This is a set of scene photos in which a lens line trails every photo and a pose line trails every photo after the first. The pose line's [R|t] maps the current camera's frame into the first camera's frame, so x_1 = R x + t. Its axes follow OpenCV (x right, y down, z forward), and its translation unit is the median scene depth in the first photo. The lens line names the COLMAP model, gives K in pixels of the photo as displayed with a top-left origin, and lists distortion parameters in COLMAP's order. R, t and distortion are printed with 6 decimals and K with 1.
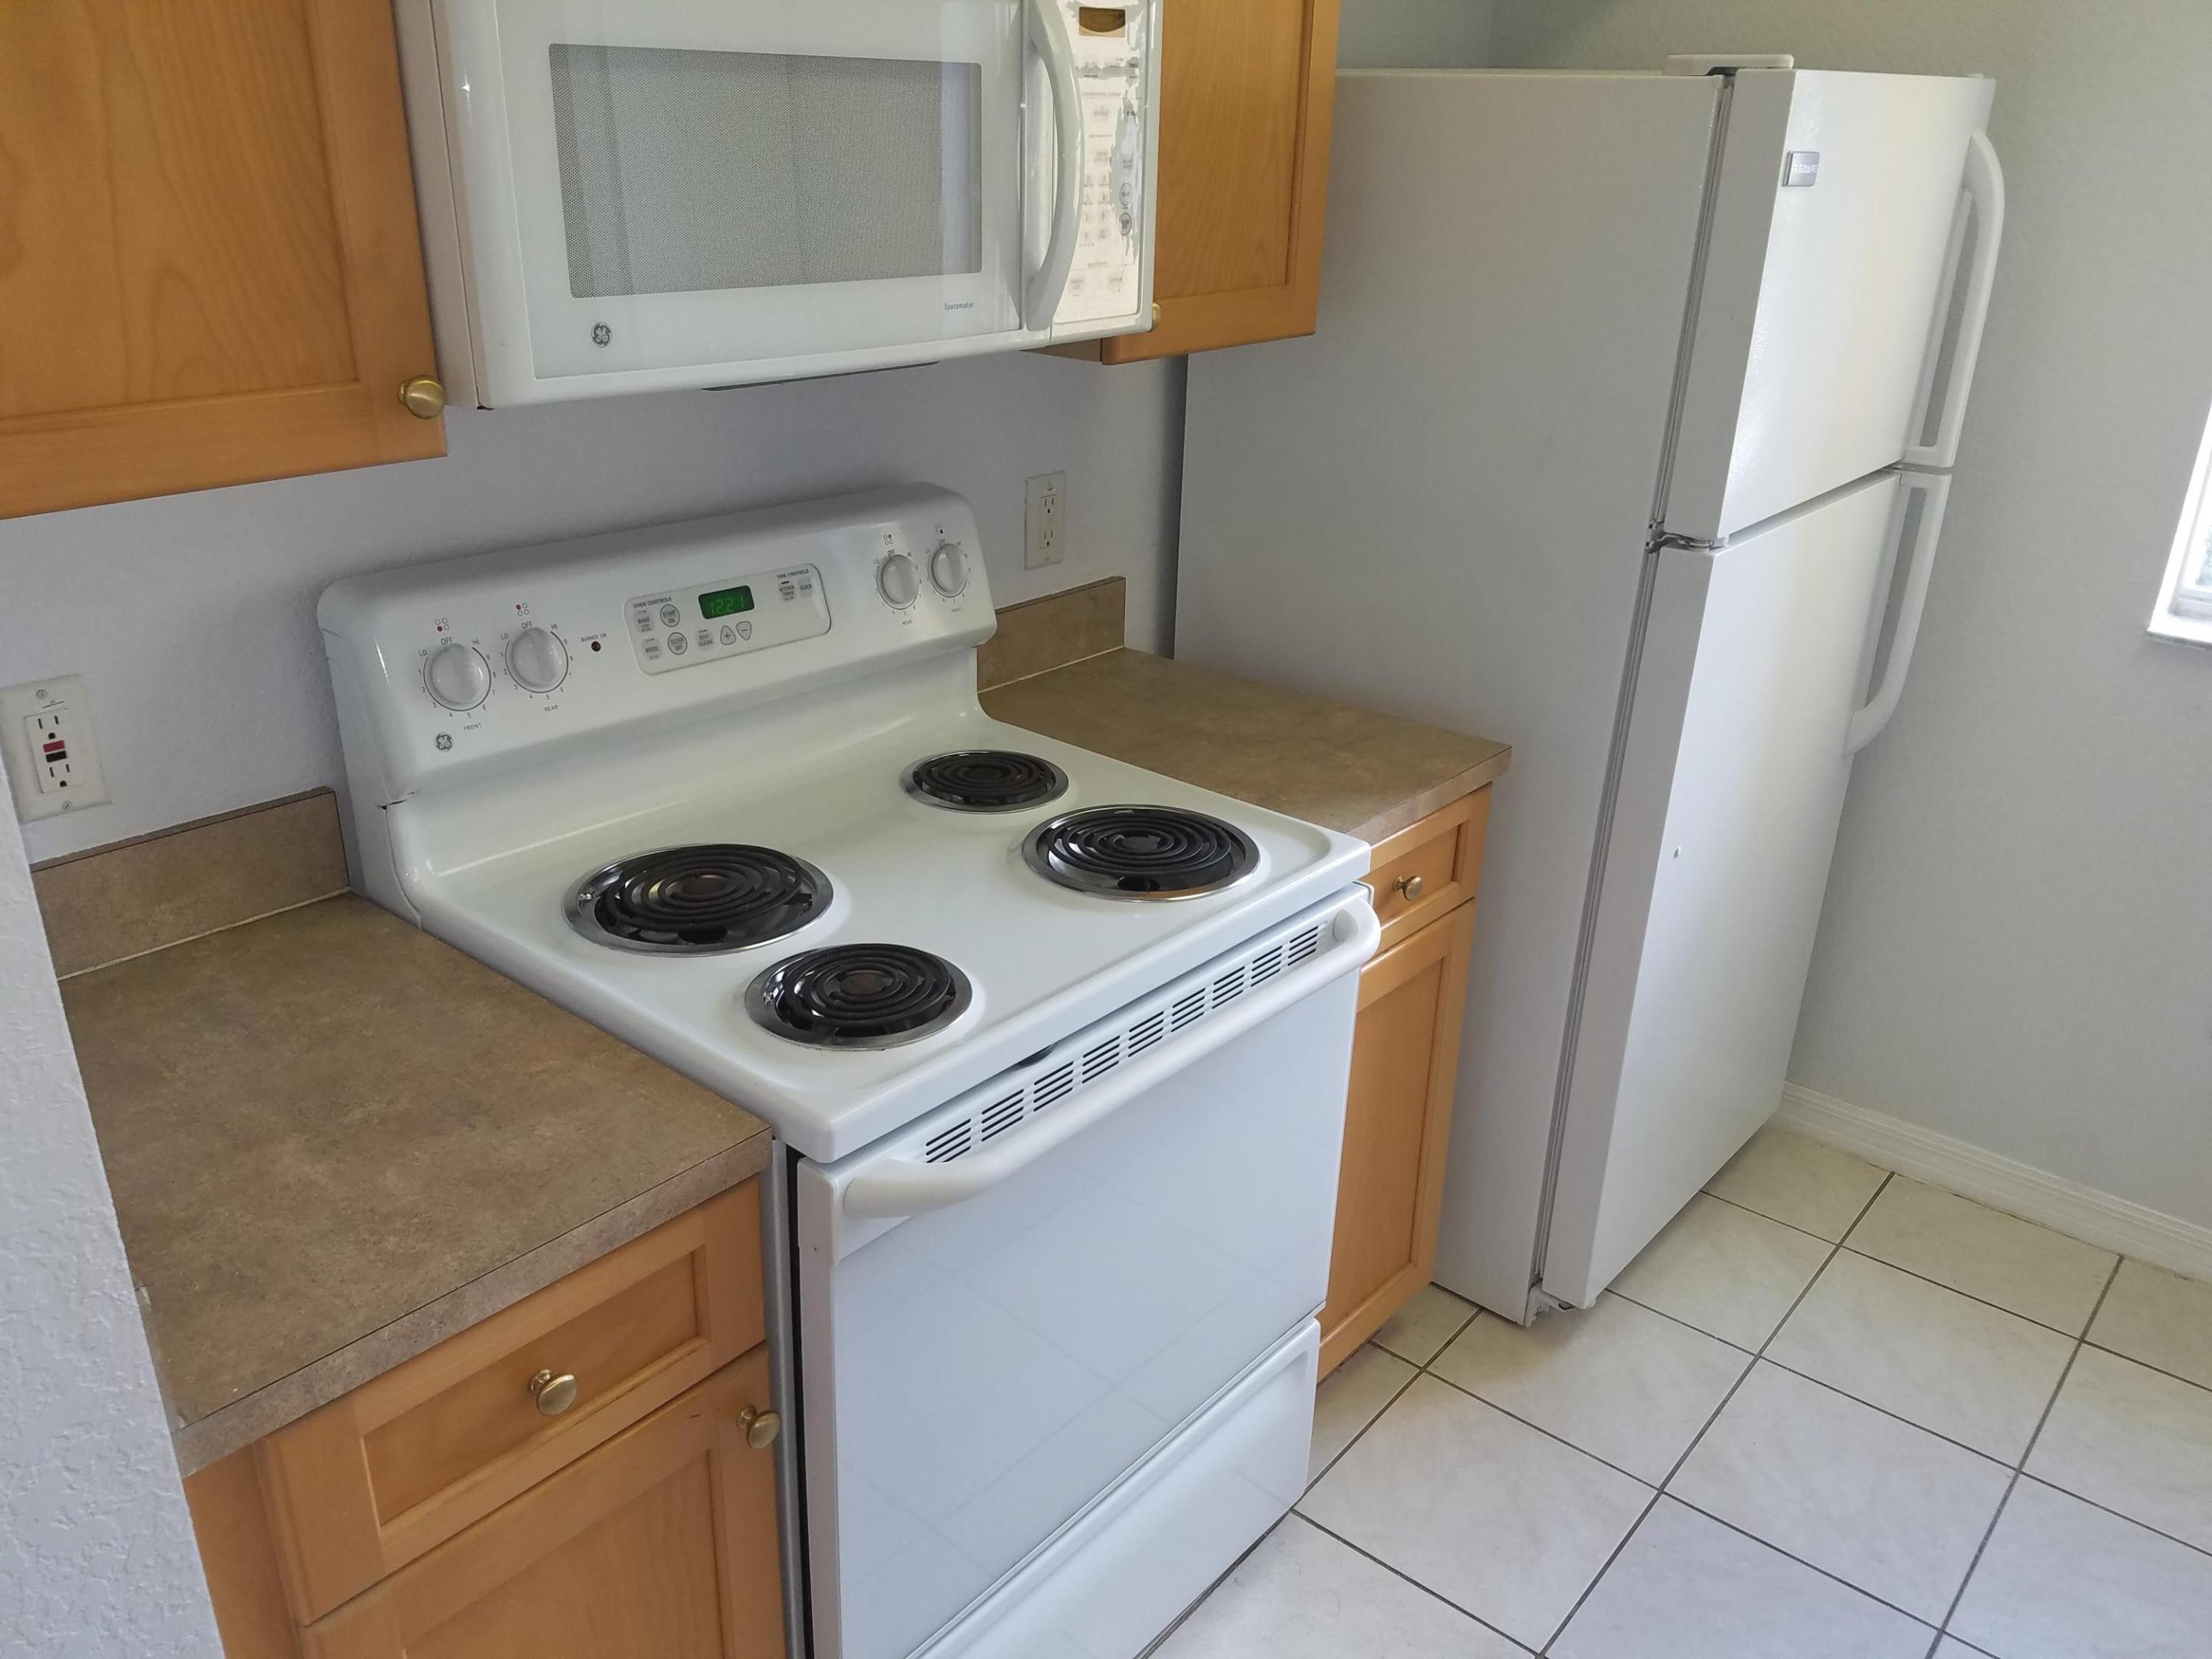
lens RADIAL K [[1673.2, 0, 1043.6], [0, 1673.2, 798.4], [0, 0, 1]] dist [0.025138, -0.025291]
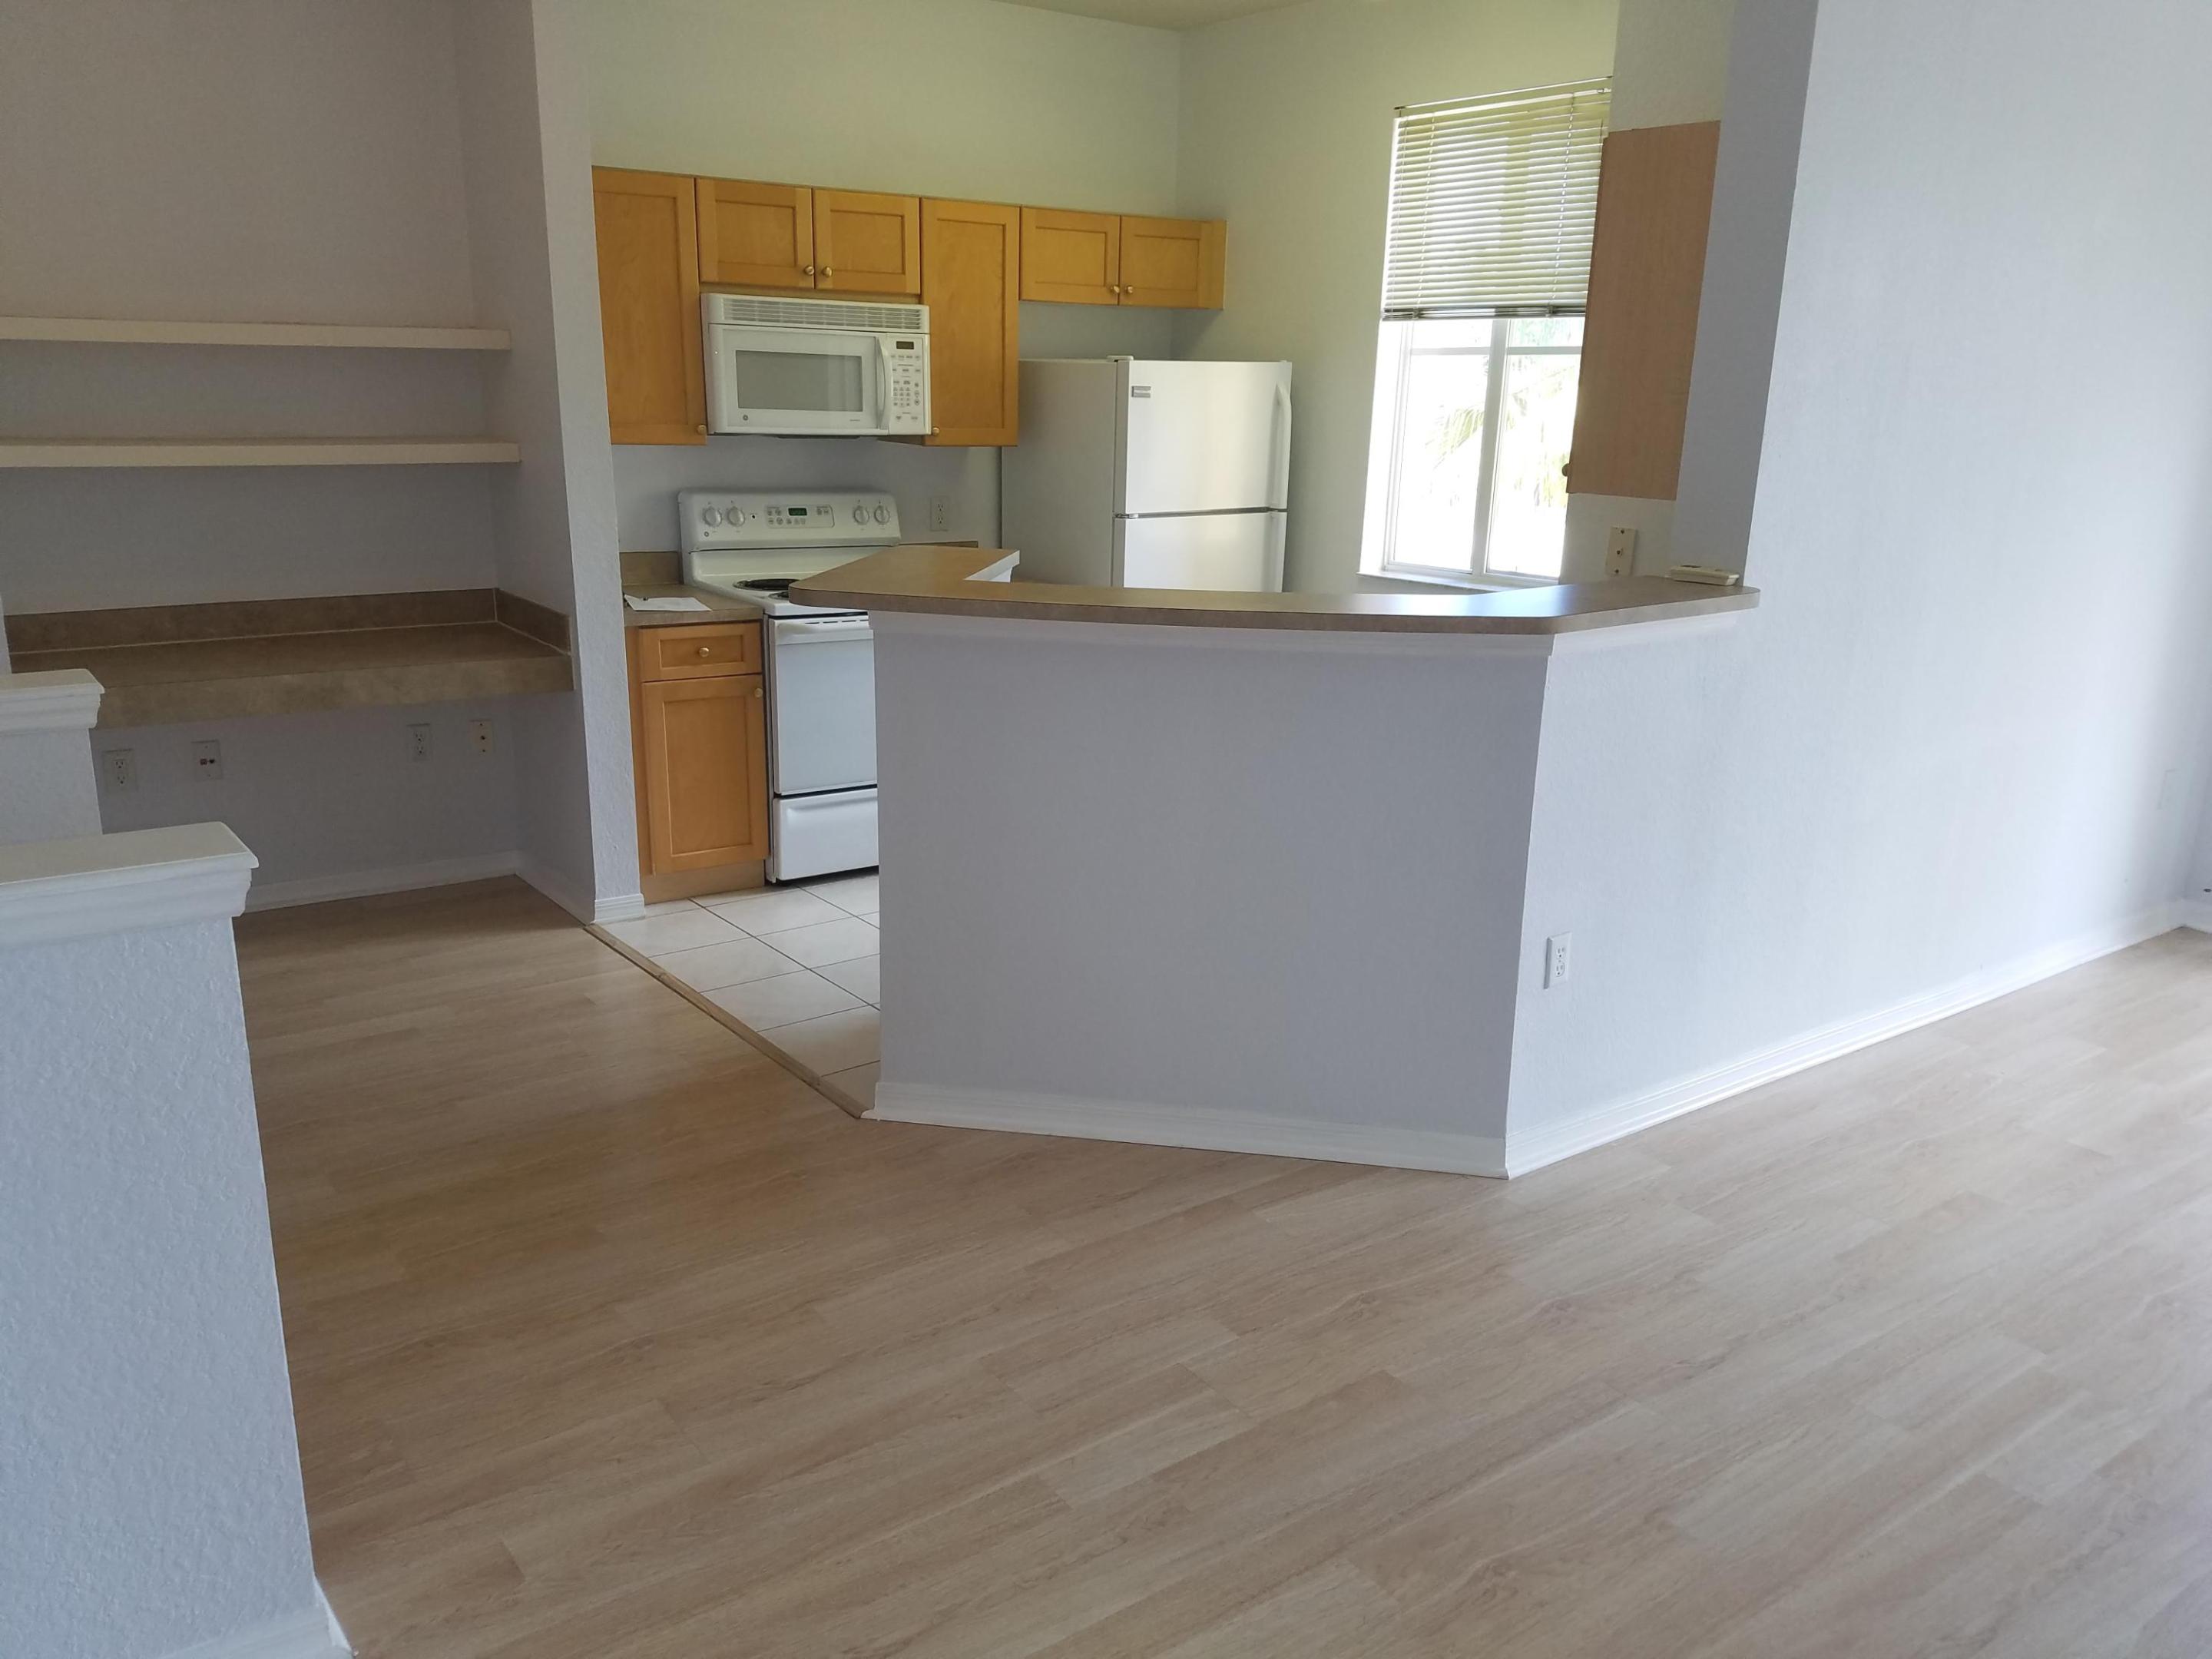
lens RADIAL K [[1673.2, 0, 1104.3], [0, 1673.2, 831.9], [0, 0, 1]] dist [0.025138, -0.025291]
pose [[0.978397, 0.066816, -0.195639, 1.182887], [-0.090764, 0.989080, -0.116115, 0.906854], [0.185744, 0.131364, 0.973778, -2.183741]]
